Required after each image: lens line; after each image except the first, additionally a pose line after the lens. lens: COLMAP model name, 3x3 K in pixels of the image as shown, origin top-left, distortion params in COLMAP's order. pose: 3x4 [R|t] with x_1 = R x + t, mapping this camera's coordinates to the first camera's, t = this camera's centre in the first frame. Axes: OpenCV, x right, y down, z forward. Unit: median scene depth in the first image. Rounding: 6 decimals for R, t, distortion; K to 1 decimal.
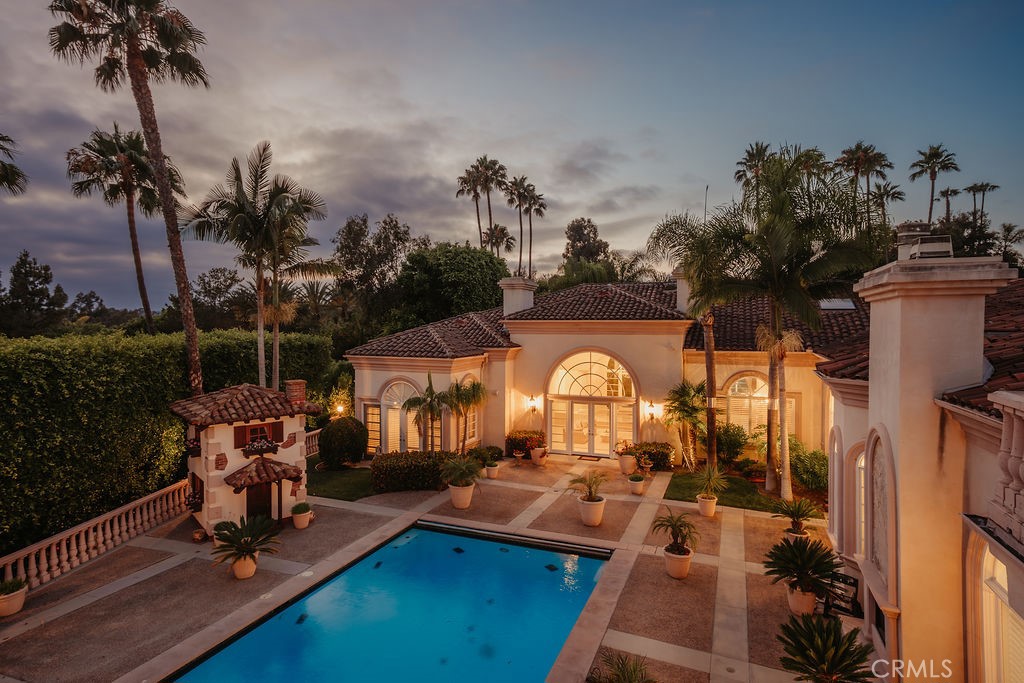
lens RADIAL K [[564.5, 0, 505.7], [0, 564.5, 337.0], [0, 0, 1]] dist [0.000915, 0.047413]
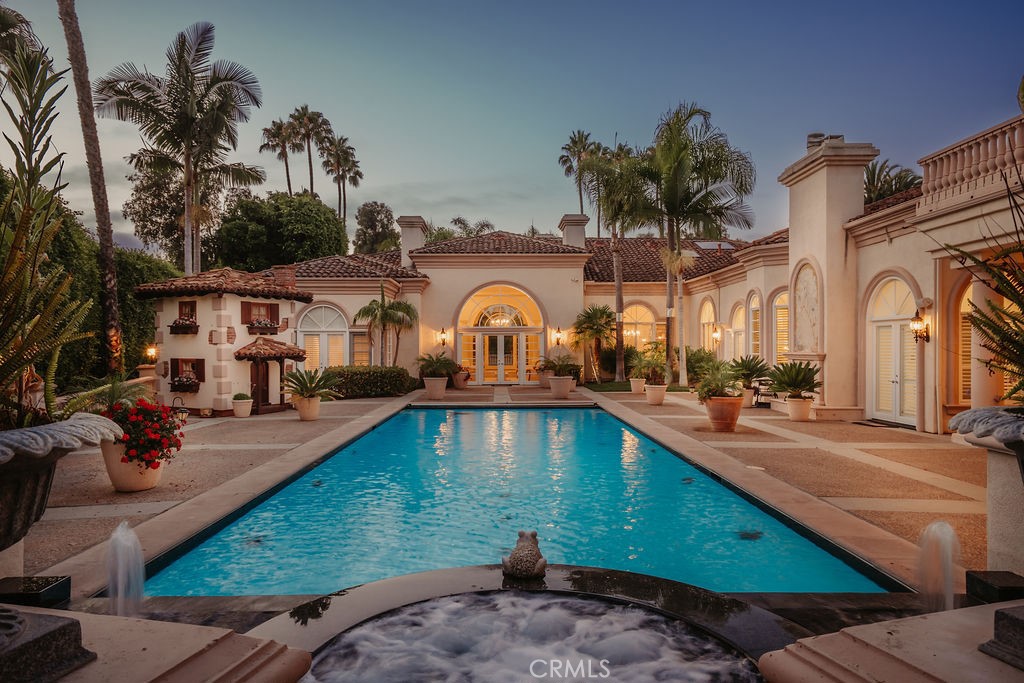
lens RADIAL K [[667.0, 0, 512.0], [0, 667.0, 341.5], [0, 0, 1]] dist [0.021990, 0.001644]
pose [[0.916446, 0.001362, 0.400157, -0.318330], [0.012958, 0.999369, -0.033079, 0.167979], [-0.399949, 0.035501, 0.915850, -0.142068]]
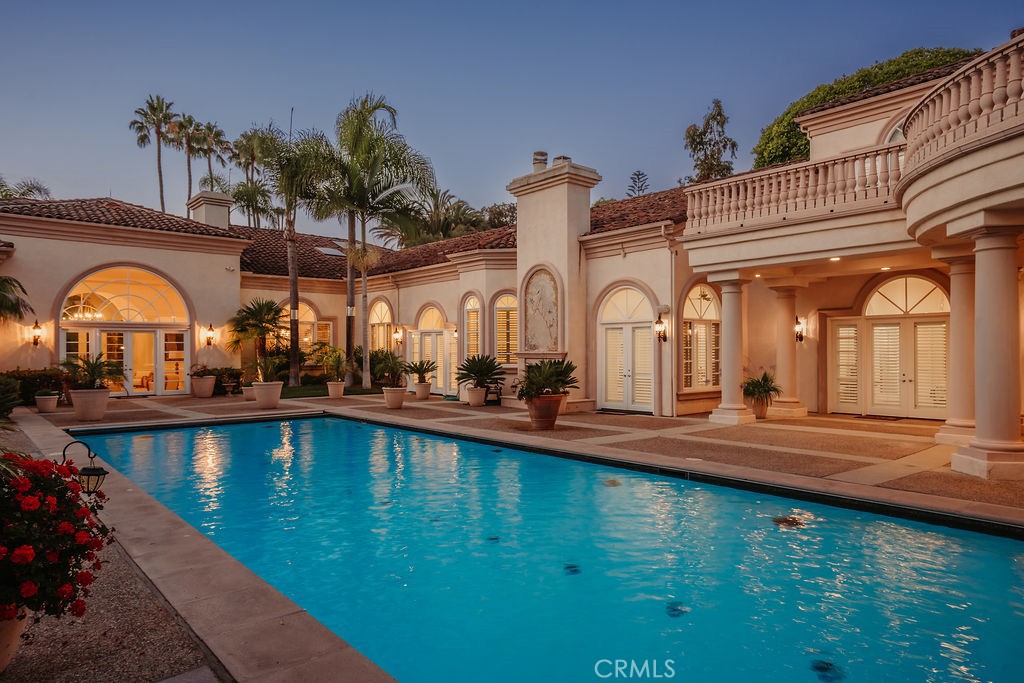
lens RADIAL K [[643.7, 0, 516.1], [0, 643.7, 345.9], [0, 0, 1]] dist [0.020396, 0.000664]
pose [[0.448688, 0.002481, 0.893685, -0.423668], [0.027489, 0.999485, -0.016575, 0.165281], [-0.893266, 0.032003, 0.448388, 0.076962]]
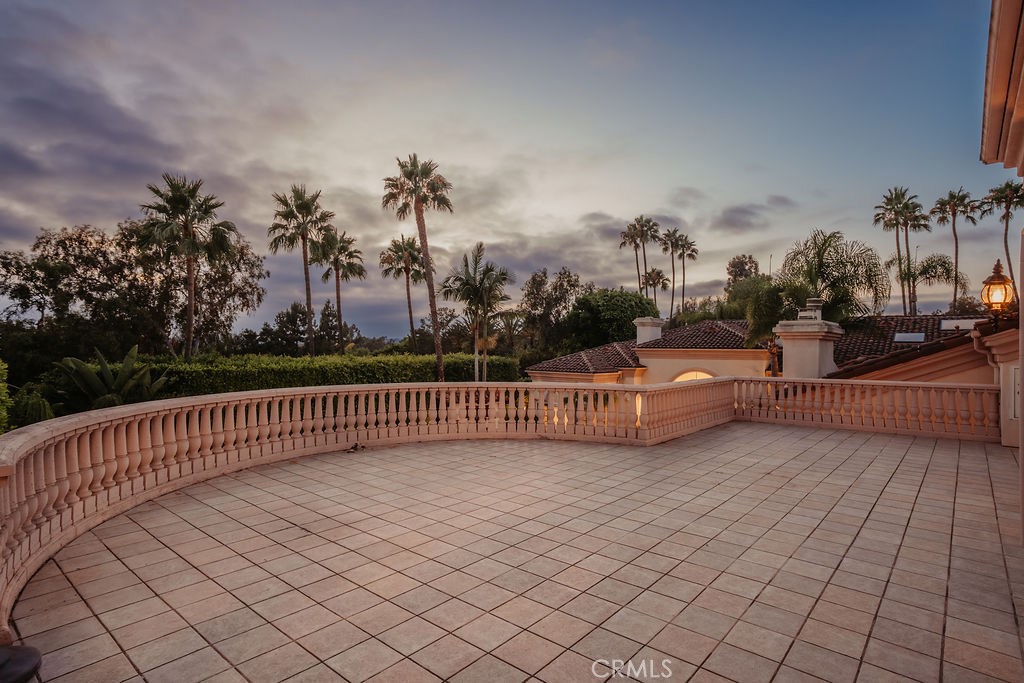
lens RADIAL K [[525.5, 0, 516.7], [0, 525.5, 358.3], [0, 0, 1]] dist [0.000294, 0.000312]
pose [[0.951019, 0.013428, -0.308840, 0.125855], [-0.016233, 0.999847, -0.006513, 0.008229], [0.308705, 0.011207, 0.951092, -0.348677]]
